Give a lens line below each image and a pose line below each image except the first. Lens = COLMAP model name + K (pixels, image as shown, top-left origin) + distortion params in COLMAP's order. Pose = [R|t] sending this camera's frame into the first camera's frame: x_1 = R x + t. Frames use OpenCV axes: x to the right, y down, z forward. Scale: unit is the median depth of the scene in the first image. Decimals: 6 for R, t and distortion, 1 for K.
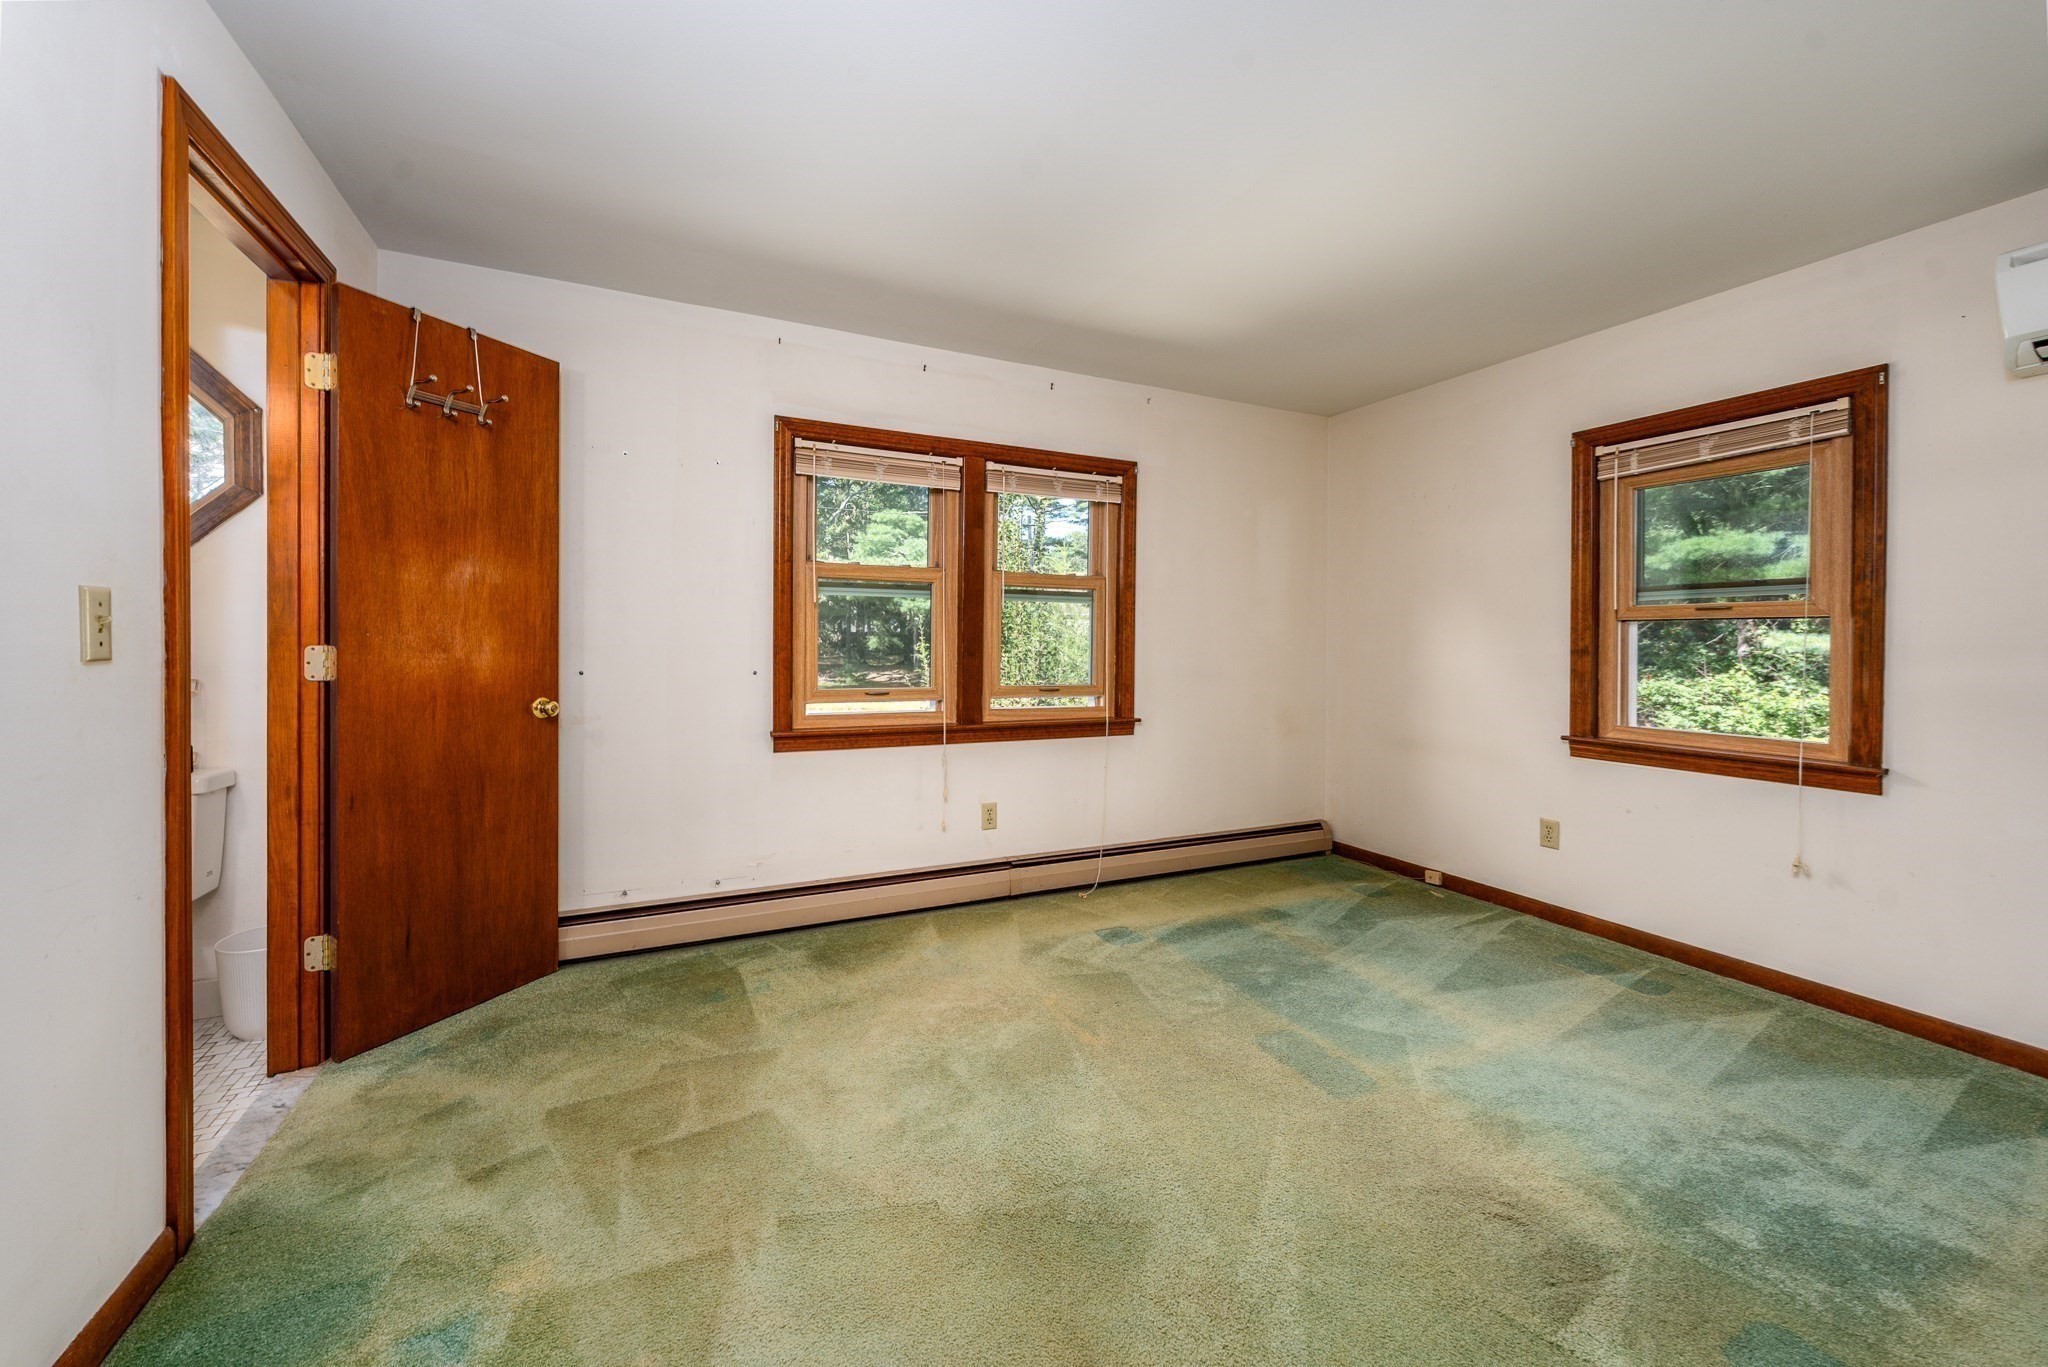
lens RADIAL K [[768.2, 0, 1020.0], [0, 768.2, 638.5], [0, 0, 1]] dist [0.000233, 0.000136]
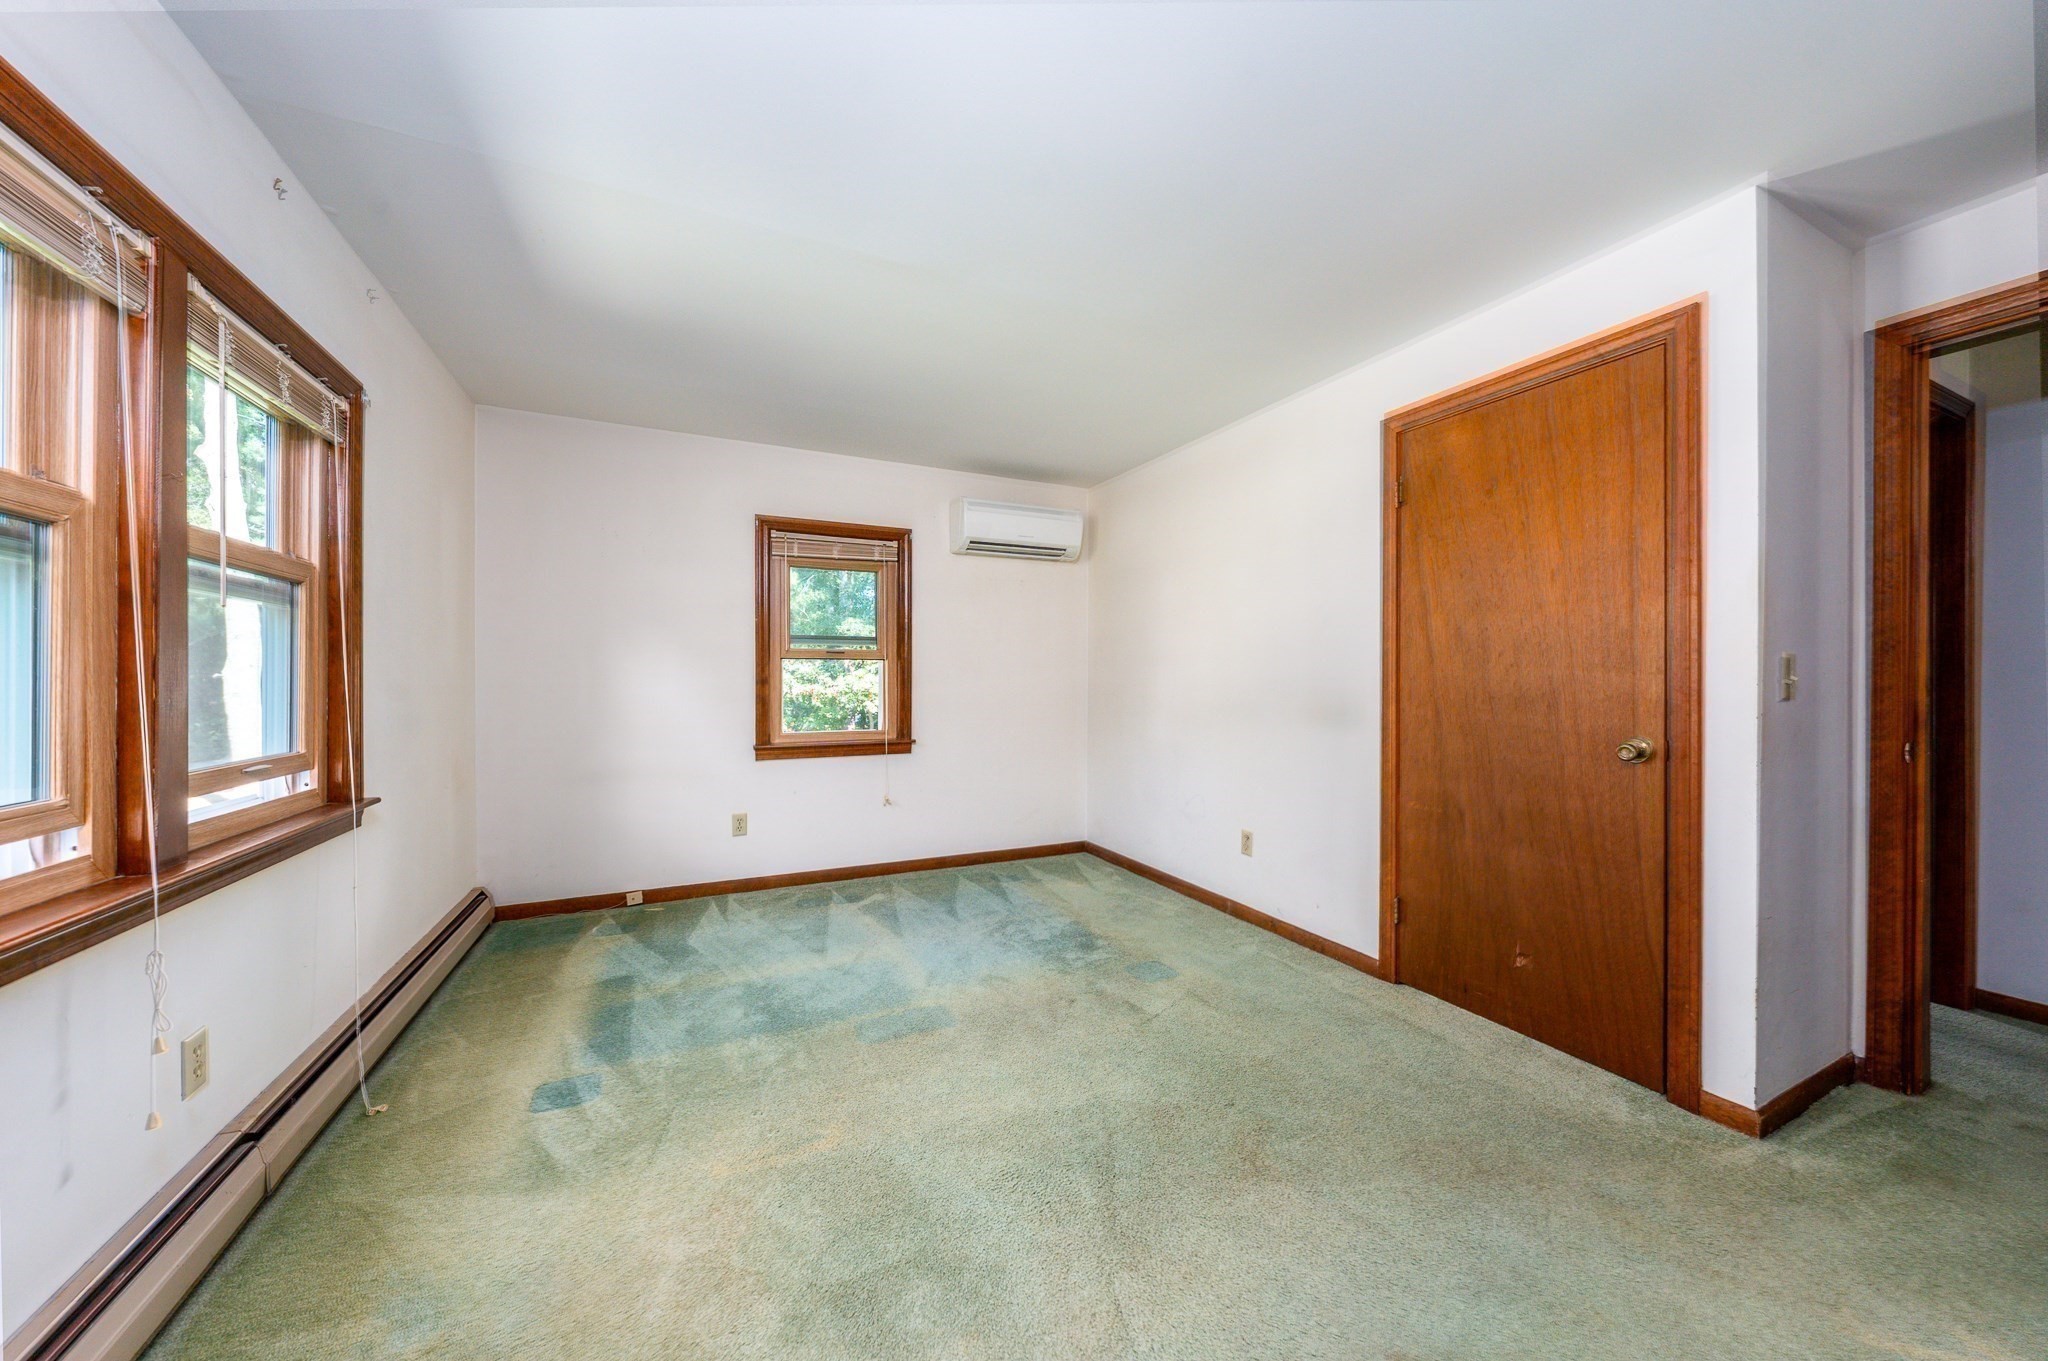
lens RADIAL K [[704.7, 0, 1021.0], [0, 704.7, 671.5], [0, 0, 1]] dist [-0.001632, -0.000138]
pose [[-0.001326, -0.001640, 0.999998, -0.508526], [-0.008617, 0.999962, 0.001629, -0.004980], [-0.999962, -0.008615, -0.001340, 0.576224]]
